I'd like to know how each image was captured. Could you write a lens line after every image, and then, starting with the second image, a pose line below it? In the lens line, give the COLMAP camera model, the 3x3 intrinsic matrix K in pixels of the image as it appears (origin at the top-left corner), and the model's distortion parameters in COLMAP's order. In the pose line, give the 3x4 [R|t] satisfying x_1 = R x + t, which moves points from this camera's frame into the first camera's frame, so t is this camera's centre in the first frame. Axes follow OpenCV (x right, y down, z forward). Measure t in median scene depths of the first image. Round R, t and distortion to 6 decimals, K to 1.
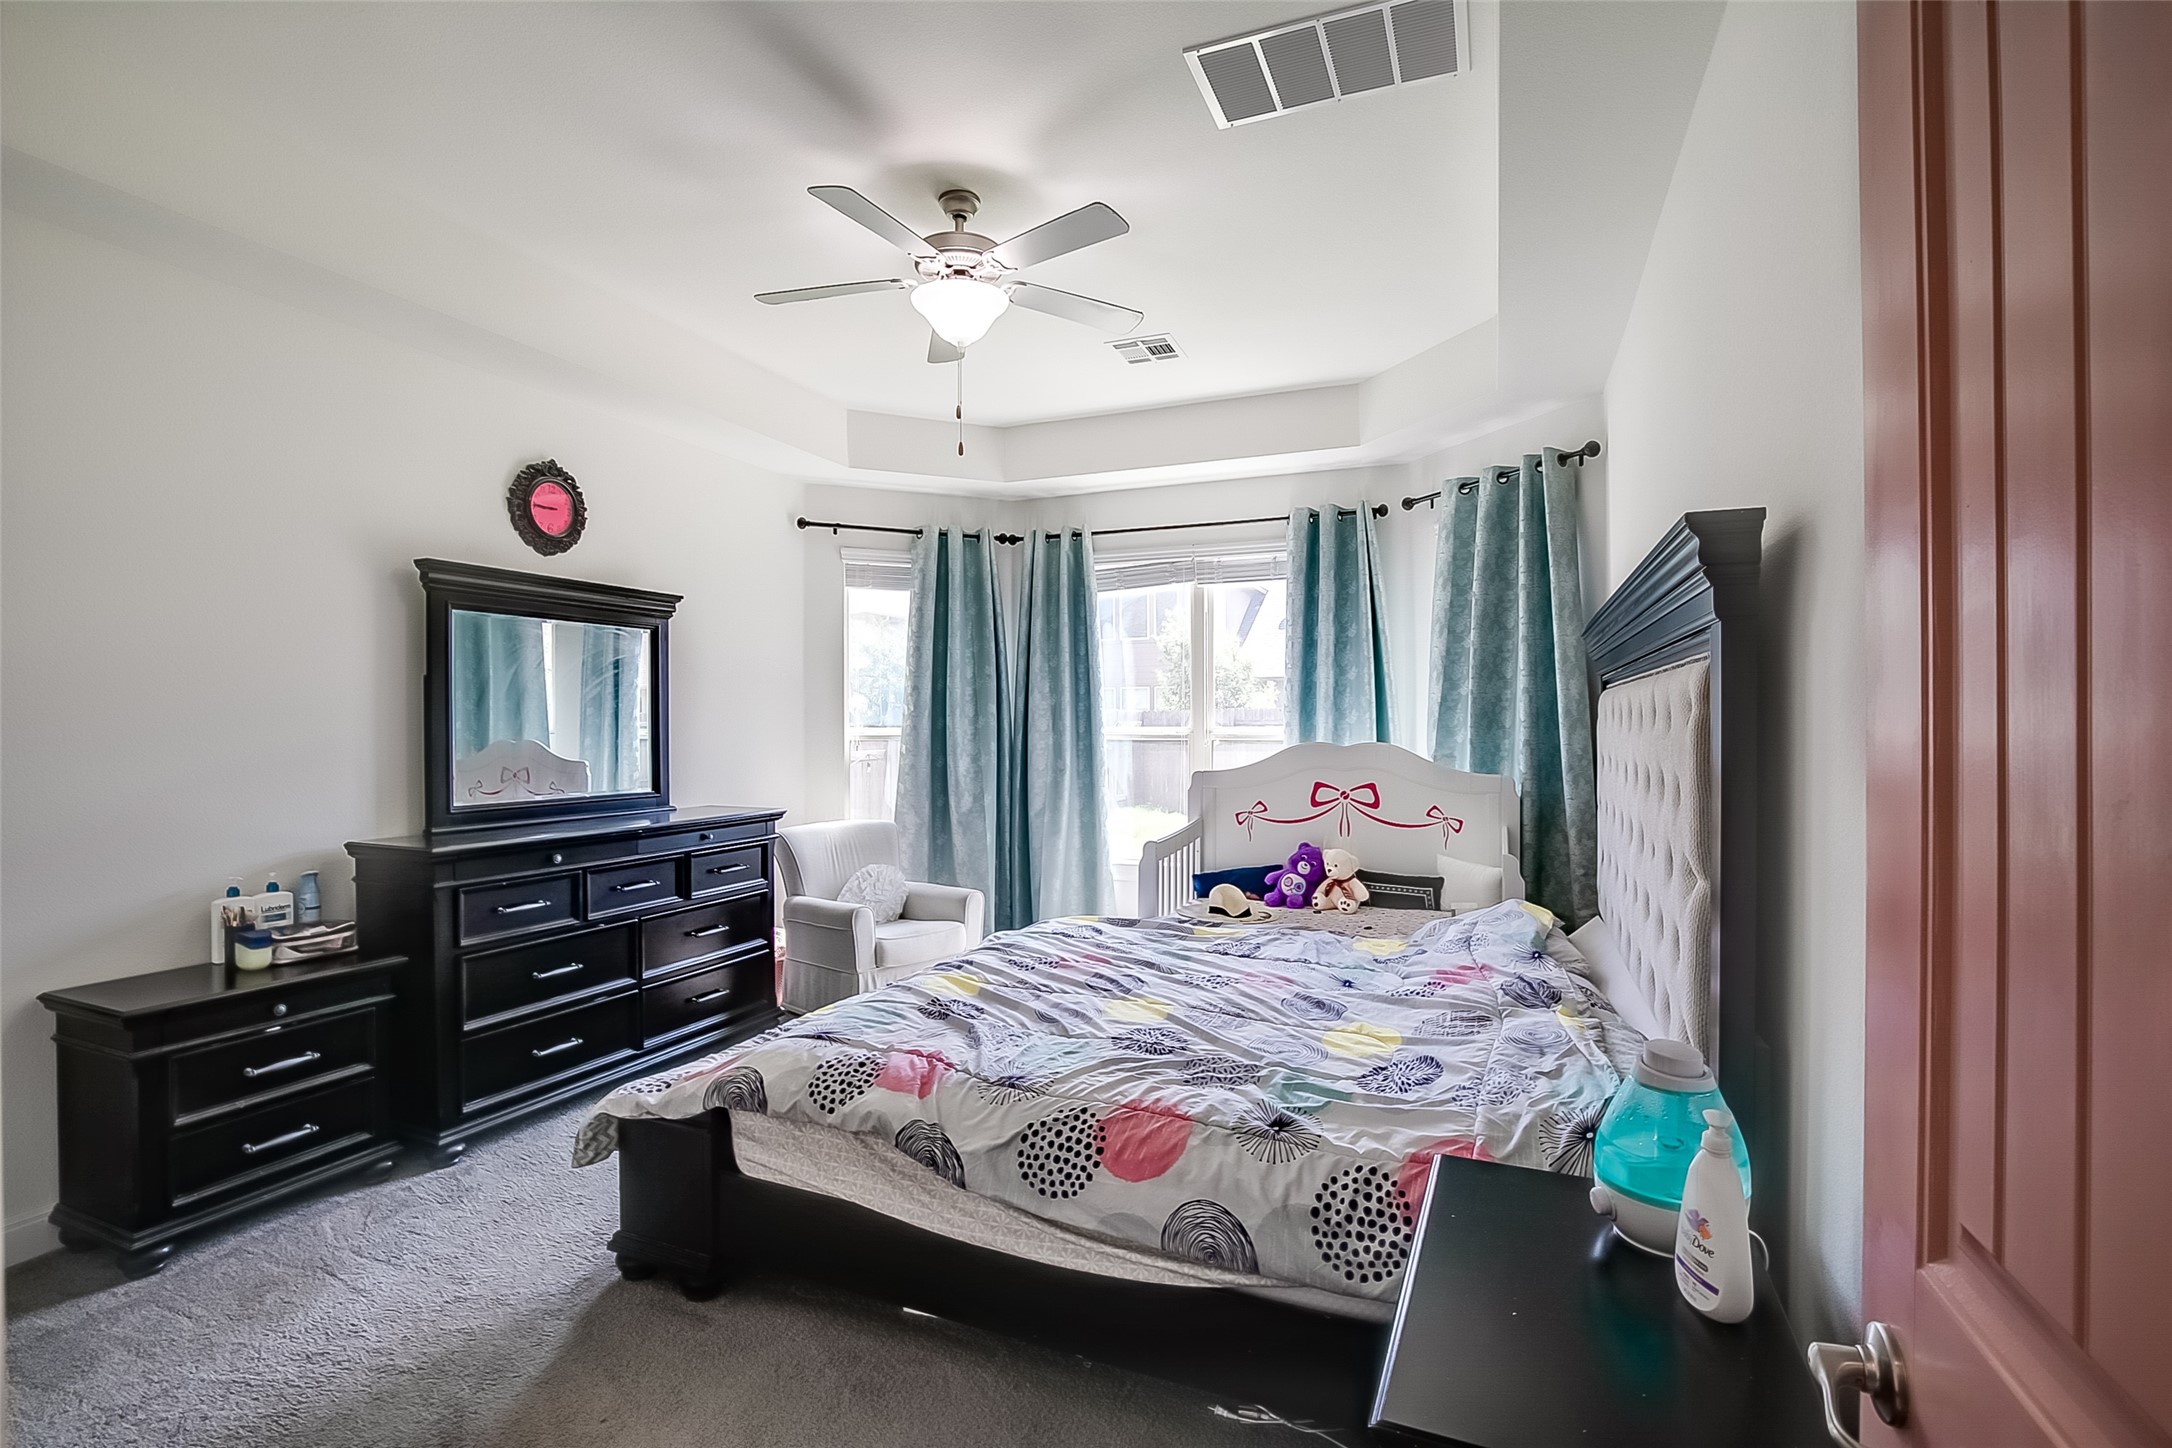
lens RADIAL K [[1005.6, 0, 1083.0], [0, 1005.6, 731.2], [0, 0, 1]] dist [-0.039549, 0.009574]
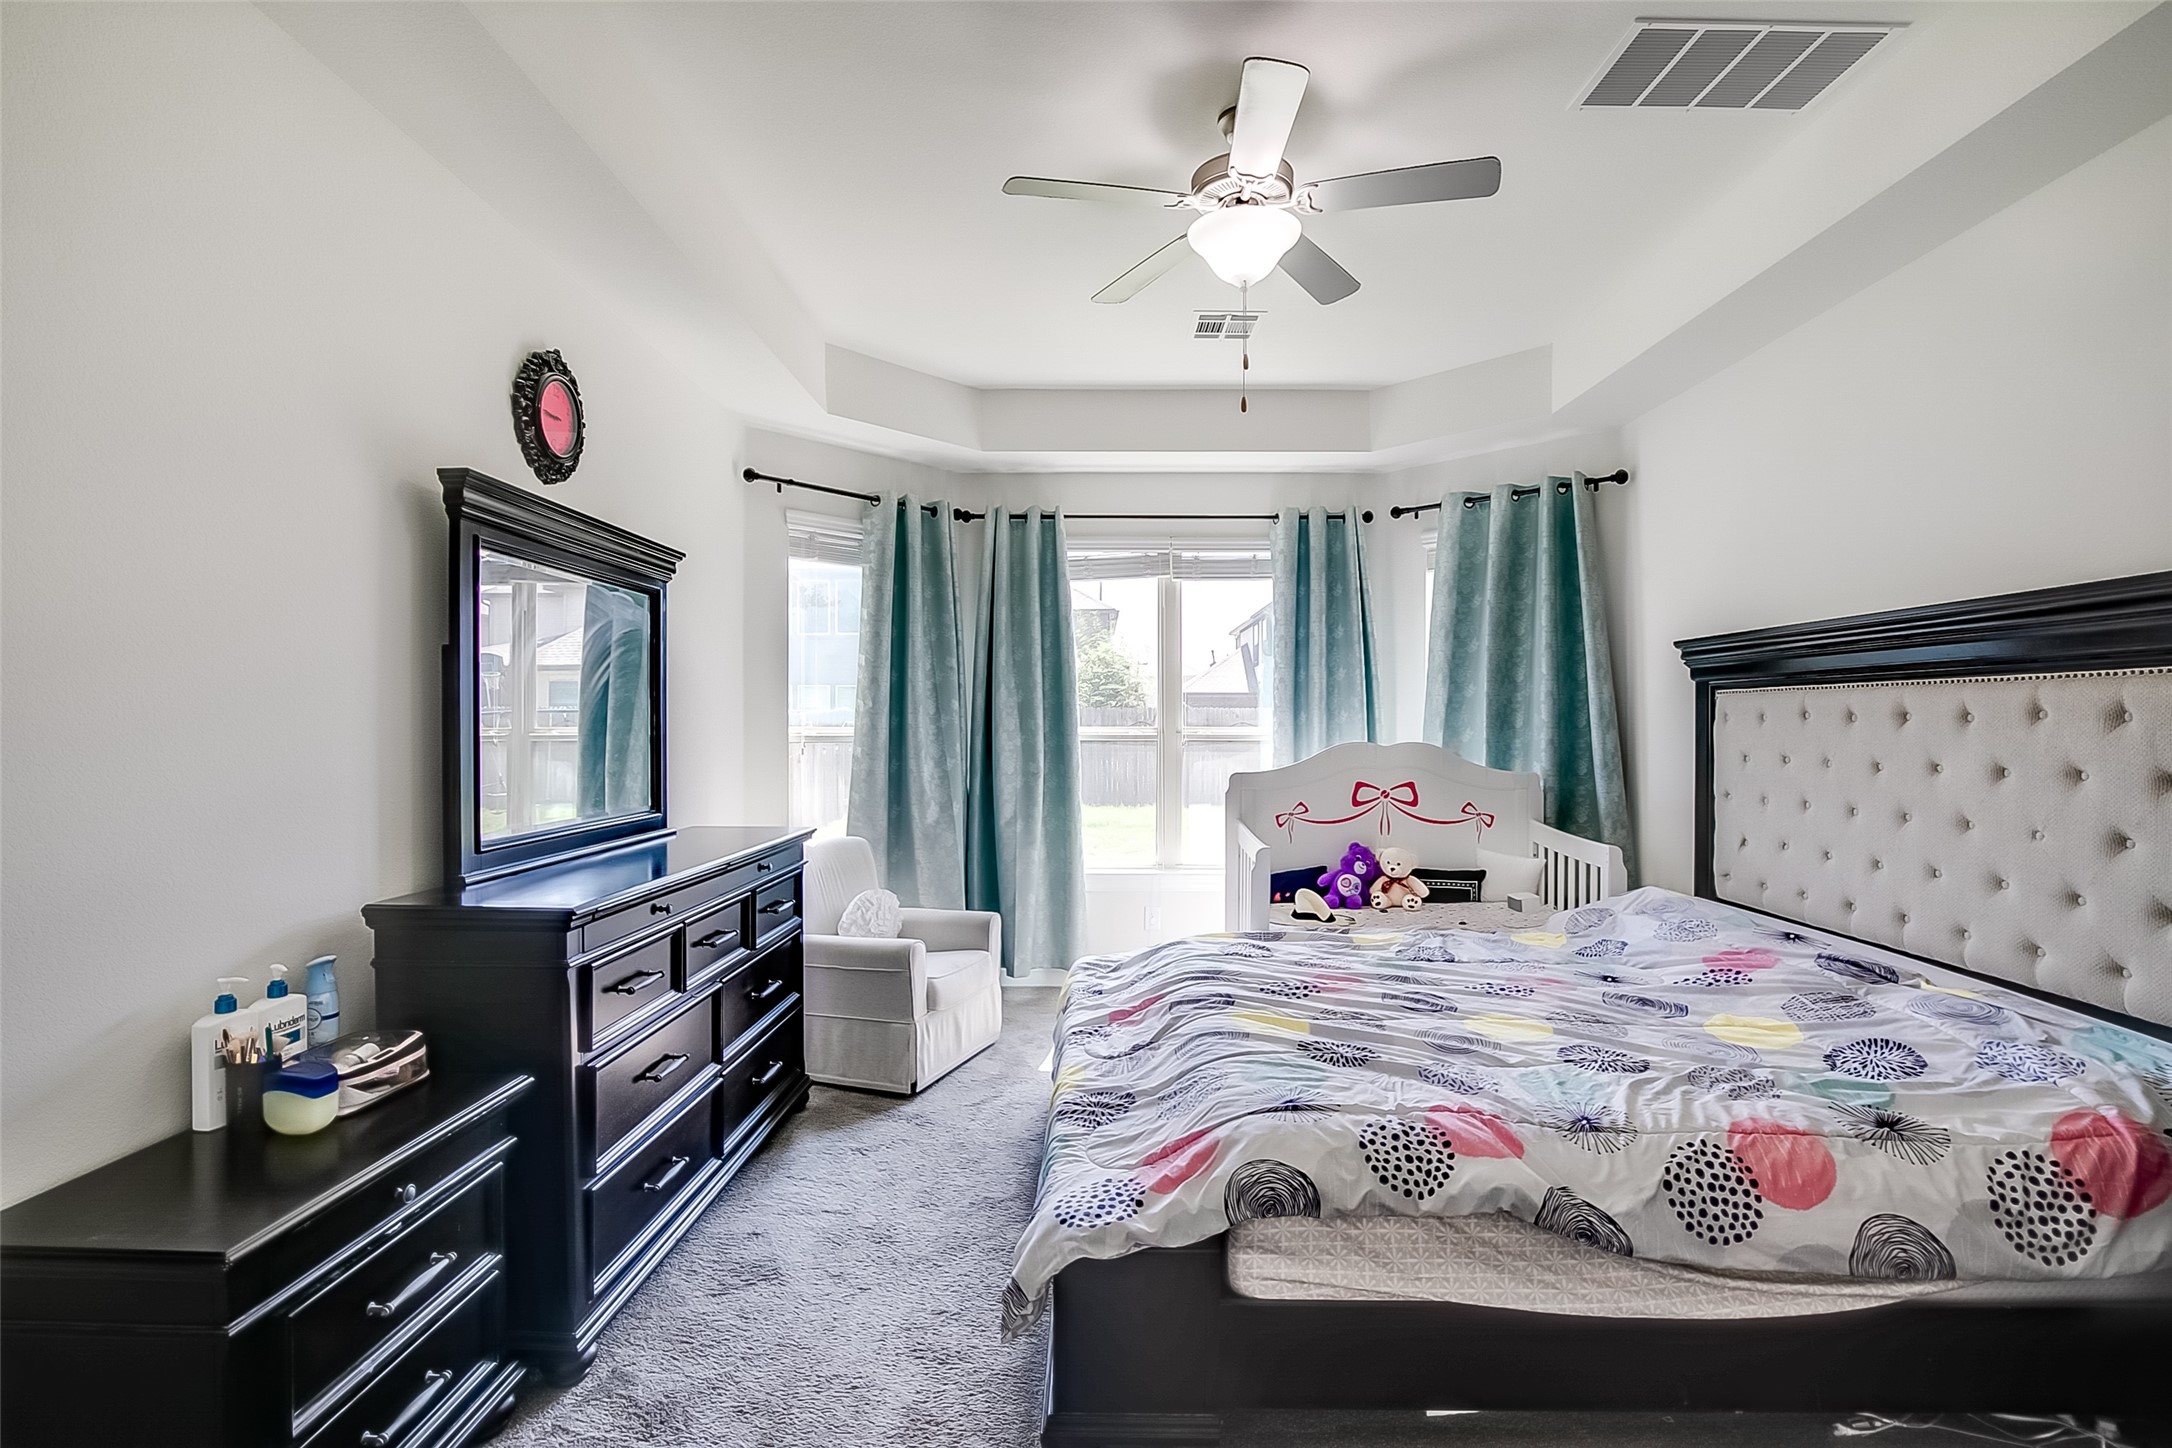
lens RADIAL K [[1005.6, 0, 1083.0], [0, 1005.6, 731.2], [0, 0, 1]] dist [-0.039549, 0.009574]
pose [[0.925701, 0.001002, 0.378254, -0.434082], [-0.000743, 0.999999, -0.000831, 0.001102], [-0.378255, 0.000488, 0.925701, 0.188230]]
